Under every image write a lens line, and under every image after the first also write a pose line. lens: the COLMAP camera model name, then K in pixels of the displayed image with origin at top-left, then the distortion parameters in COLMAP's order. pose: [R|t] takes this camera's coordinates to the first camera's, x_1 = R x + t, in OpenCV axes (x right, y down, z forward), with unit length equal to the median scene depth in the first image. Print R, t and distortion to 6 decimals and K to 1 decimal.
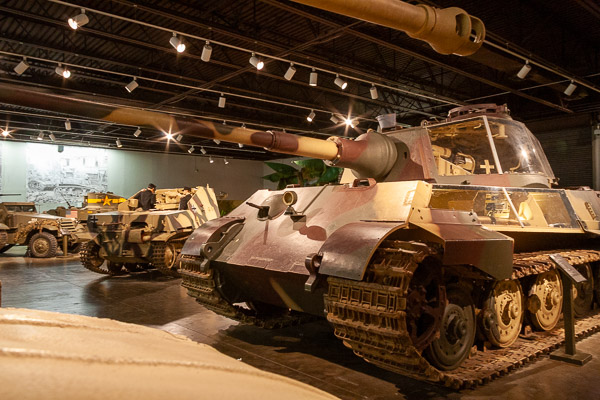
lens RADIAL K [[477.7, 0, 302.3], [0, 477.7, 199.3], [0, 0, 1]] dist [0.017265, 0.002865]
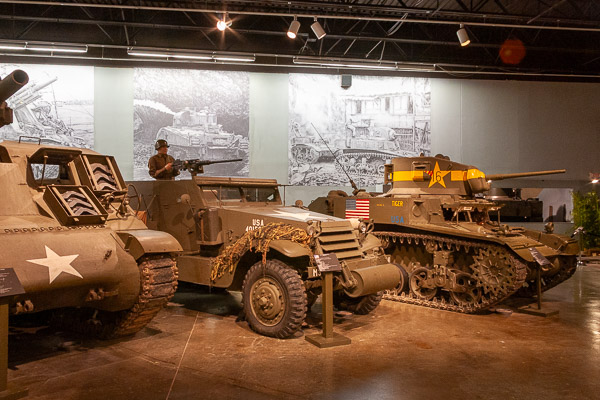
lens RADIAL K [[477.7, 0, 300.9], [0, 477.7, 199.6], [0, 0, 1]] dist [0.017265, 0.002865]
pose [[0.812453, 0.000615, -0.583026, -0.269901], [0.009186, 0.999862, 0.013856, 0.016786], [0.582954, -0.016613, 0.812335, 0.614607]]
